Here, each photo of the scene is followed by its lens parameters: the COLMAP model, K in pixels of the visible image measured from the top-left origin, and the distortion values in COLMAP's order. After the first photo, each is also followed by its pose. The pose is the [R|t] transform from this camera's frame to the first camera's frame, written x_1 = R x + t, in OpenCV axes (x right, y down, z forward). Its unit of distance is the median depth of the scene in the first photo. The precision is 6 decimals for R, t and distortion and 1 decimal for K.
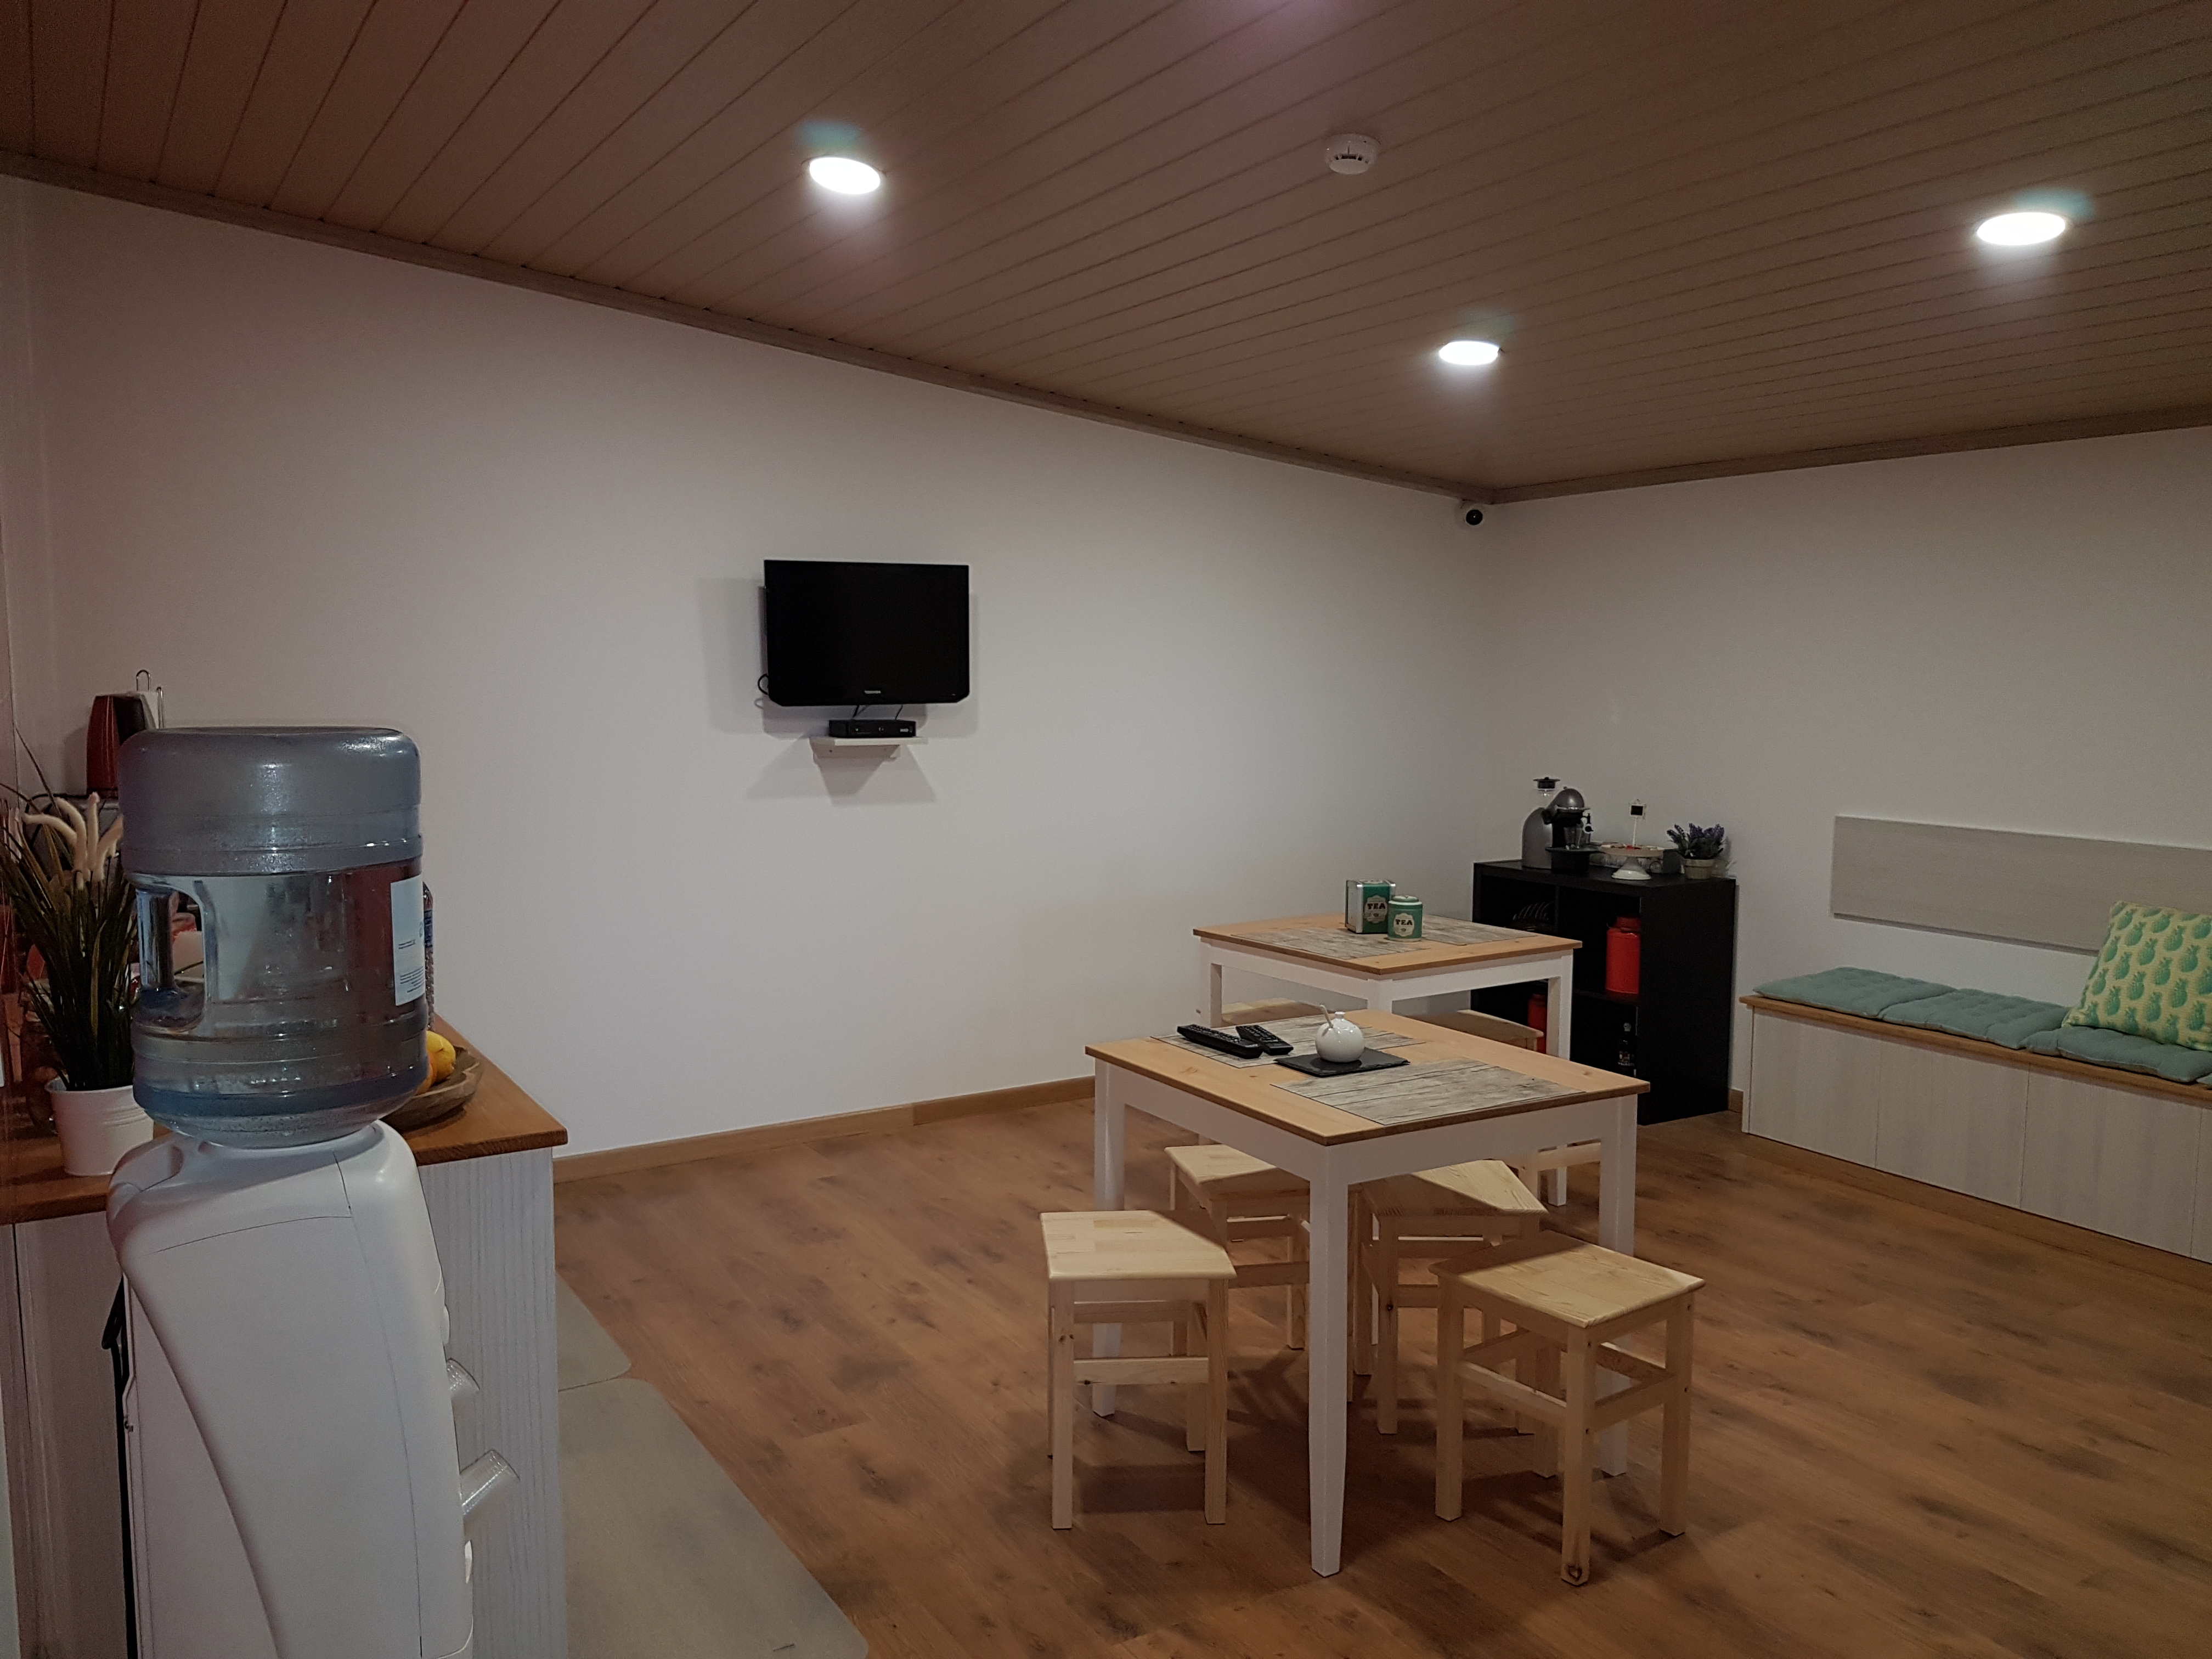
lens RADIAL K [[1714.9, 0, 1097.4], [0, 1714.9, 856.7], [0, 0, 1]] dist [0.110734, -0.125363]
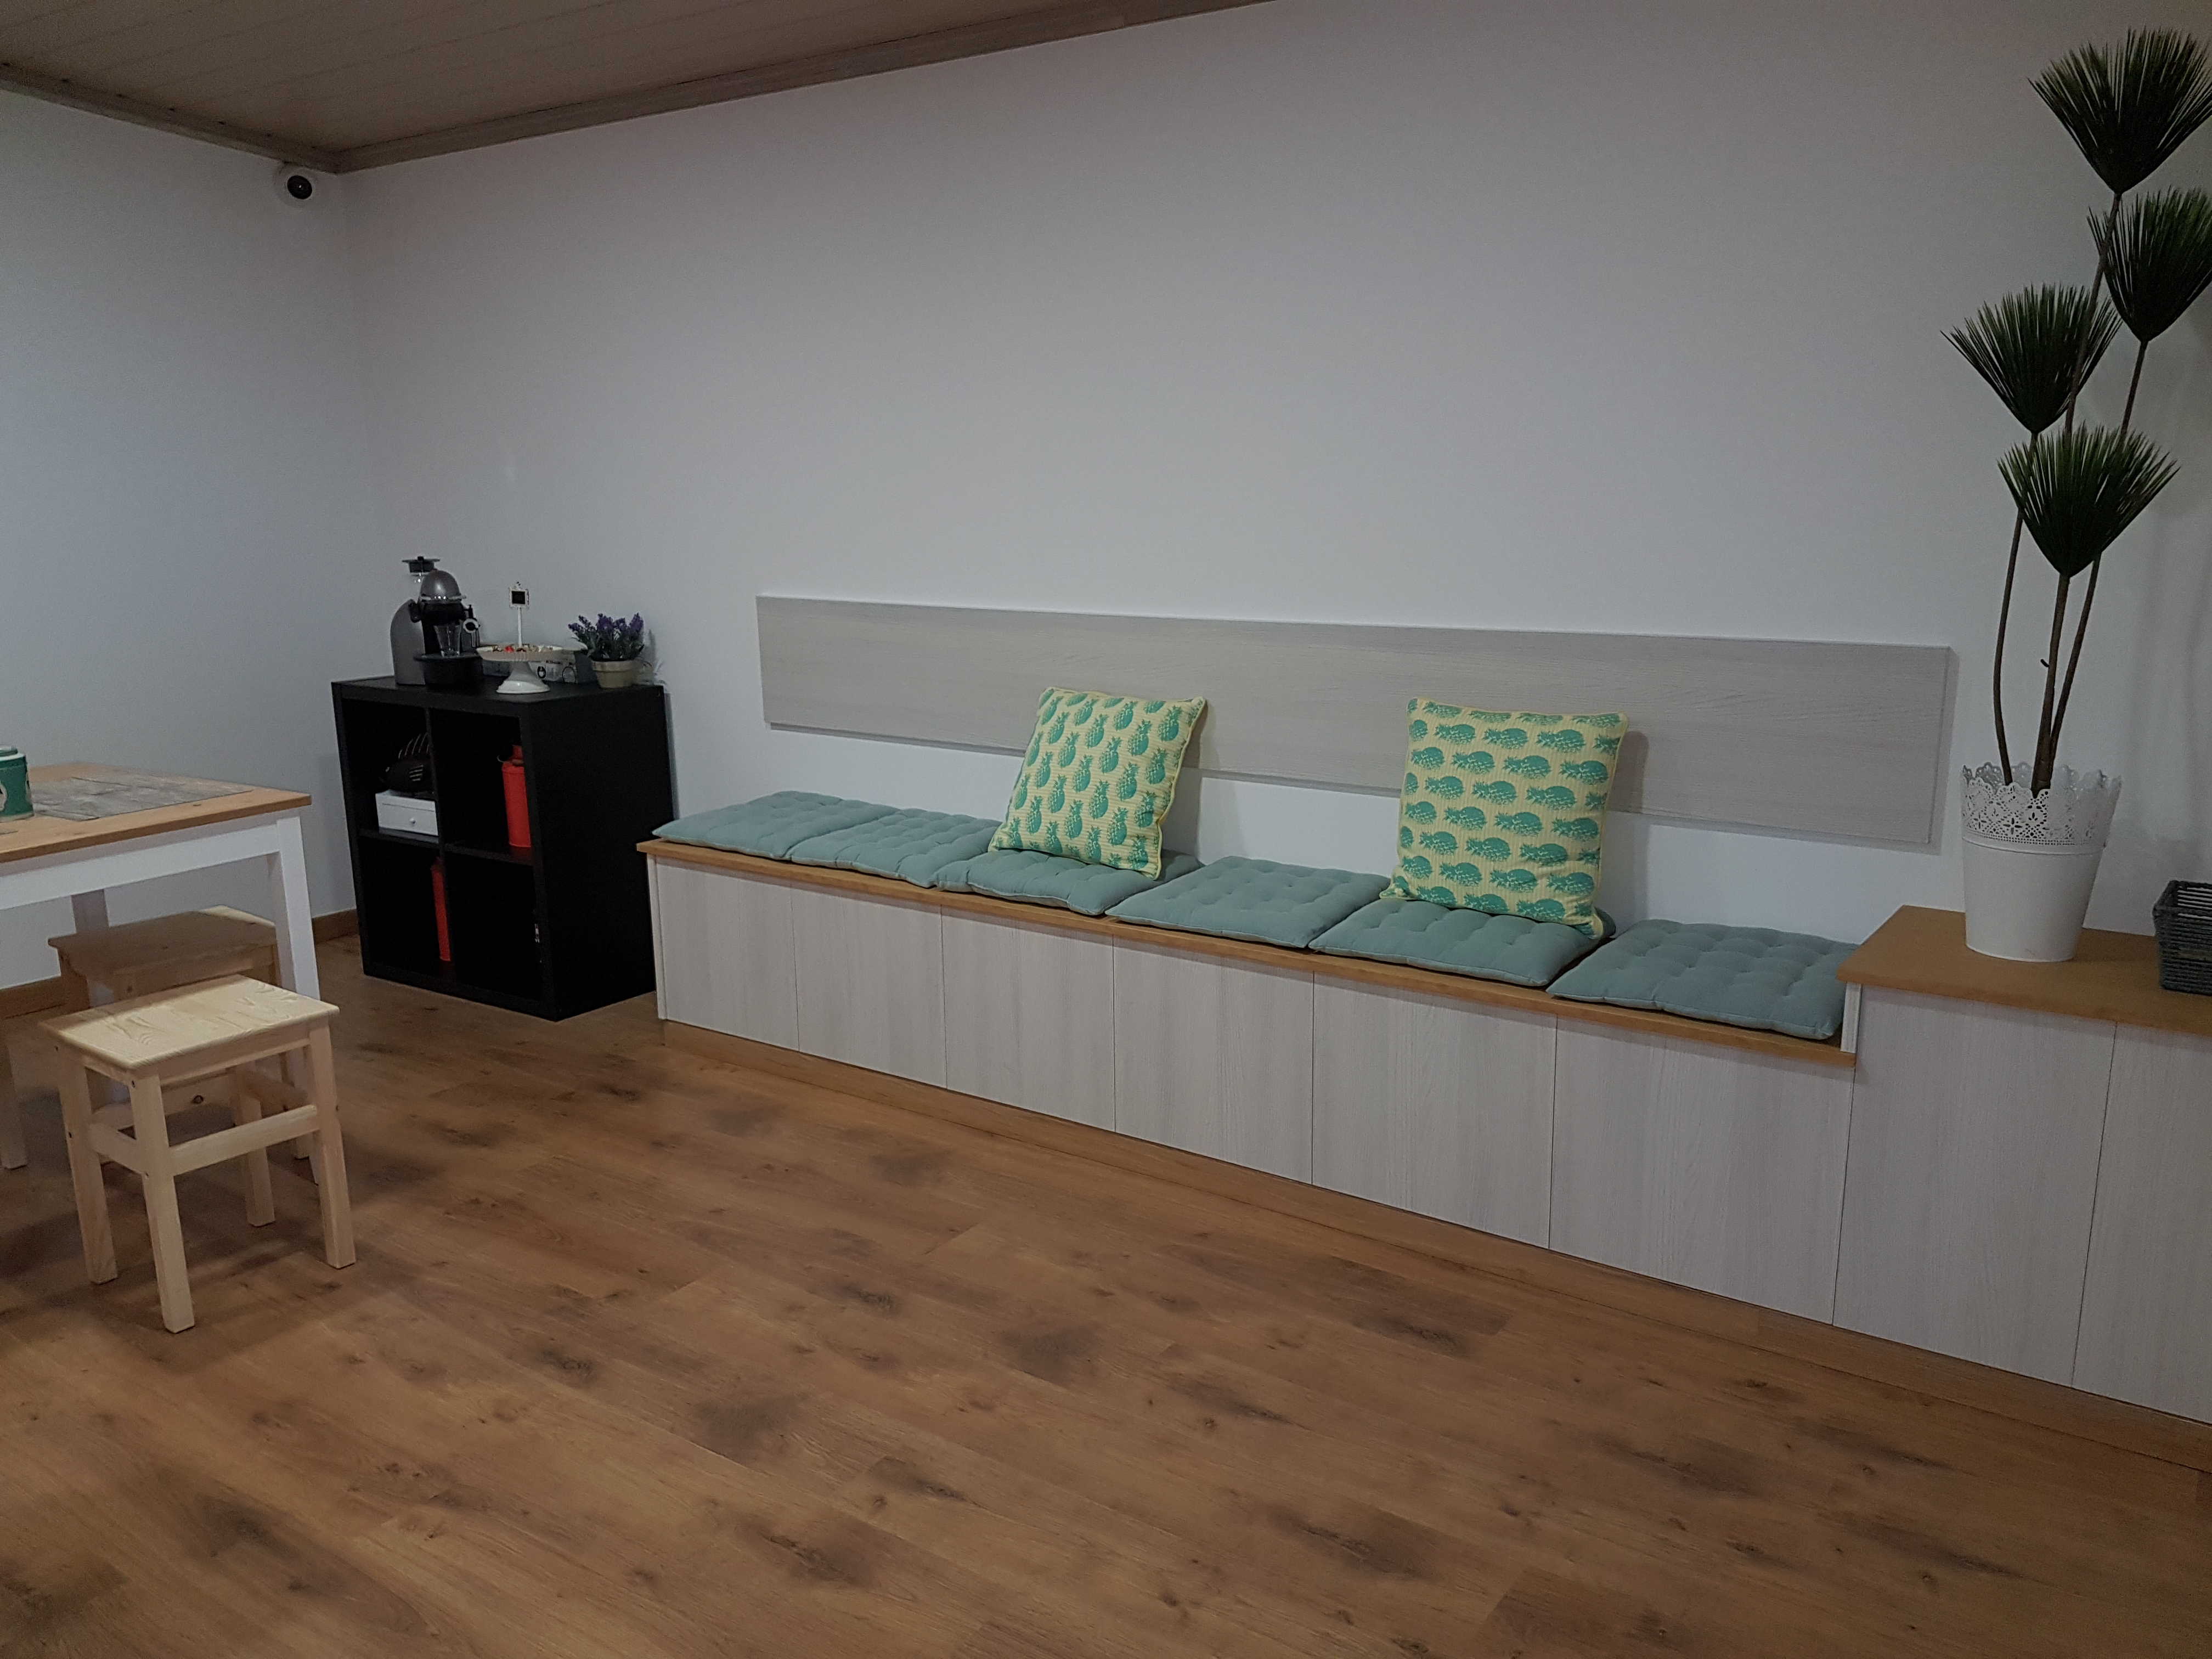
lens RADIAL K [[1714.9, 0, 1097.4], [0, 1714.9, 856.7], [0, 0, 1]] dist [0.110734, -0.125363]
pose [[0.913179, -0.094937, 0.396348, 0.283118], [0.053630, 0.992026, 0.114056, 0.013607], [-0.404016, -0.082897, 0.910988, 0.270927]]
